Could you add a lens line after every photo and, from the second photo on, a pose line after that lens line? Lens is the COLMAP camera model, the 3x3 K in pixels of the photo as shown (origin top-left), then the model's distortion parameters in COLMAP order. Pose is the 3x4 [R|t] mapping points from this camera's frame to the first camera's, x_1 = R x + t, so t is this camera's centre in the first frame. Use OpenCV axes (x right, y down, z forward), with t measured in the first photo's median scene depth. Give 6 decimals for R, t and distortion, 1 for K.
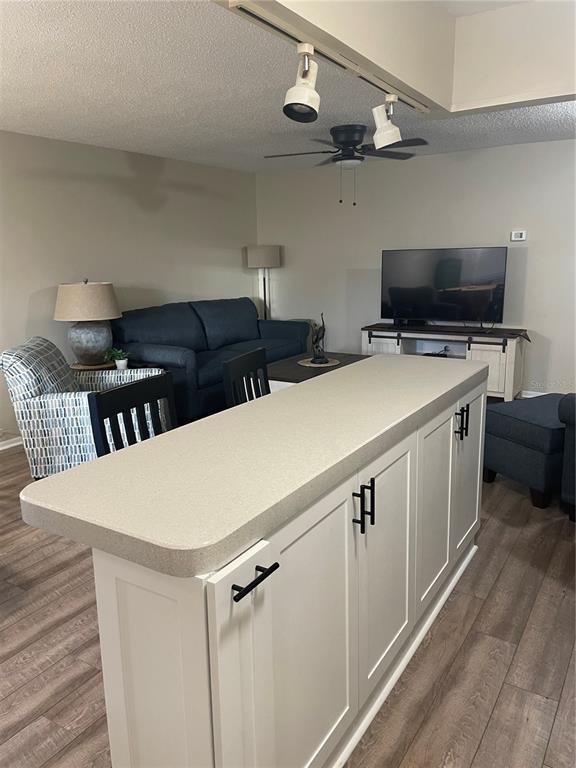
lens RADIAL K [[580.2, 0, 286.1], [0, 580.2, 378.9], [0, 0, 1]] dist [0.092274, -0.120068]
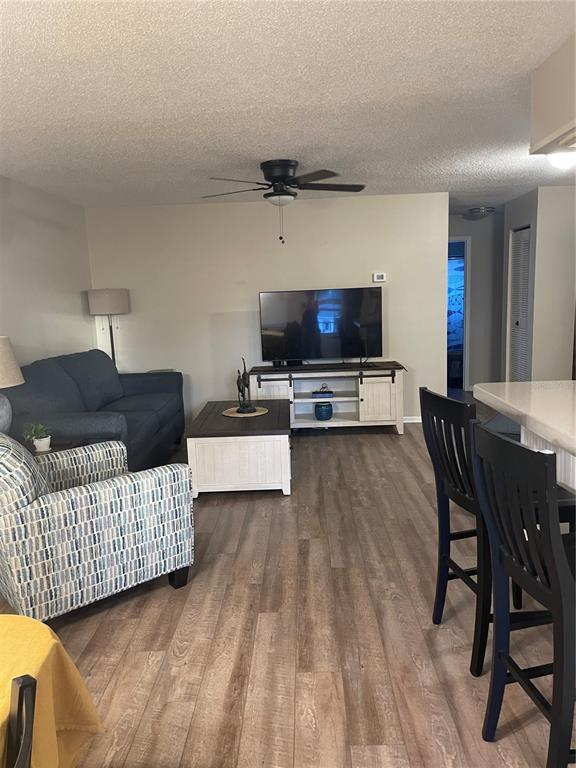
lens RADIAL K [[580.2, 0, 289.4], [0, 580.2, 384.5], [0, 0, 1]] dist [0.092274, -0.120068]
pose [[0.858057, -0.093307, 0.505007, -0.377860], [0.130941, 0.990605, -0.039454, -0.028812], [-0.496581, 0.099979, 0.862213, 0.196875]]
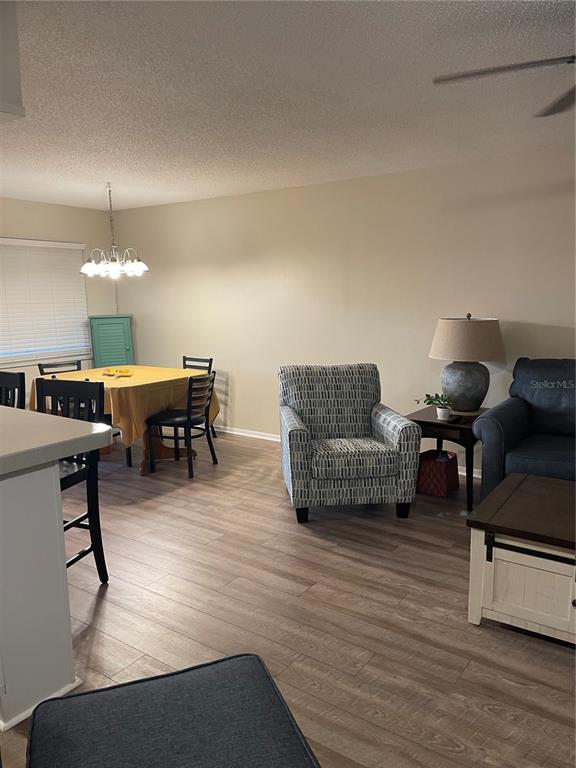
lens RADIAL K [[580.2, 0, 295.3], [0, 580.2, 387.2], [0, 0, 1]] dist [0.092274, -0.120068]
pose [[-0.054744, 0.178965, -0.982331, 0.563490], [-0.196033, 0.962734, 0.186319, -0.178335], [0.979068, 0.202769, -0.017621, 0.784970]]
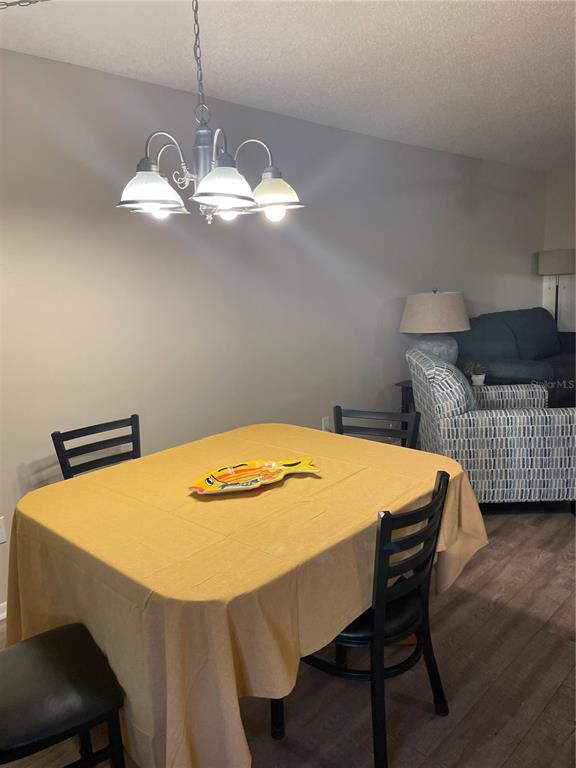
lens RADIAL K [[580.2, 0, 279.4], [0, 580.2, 372.8], [0, 0, 1]] dist [0.092274, -0.120068]
pose [[0.976896, 0.009042, -0.213522, -0.385974], [-0.017821, 0.999071, -0.039226, 0.005802], [0.212969, 0.042125, 0.976151, 0.040596]]
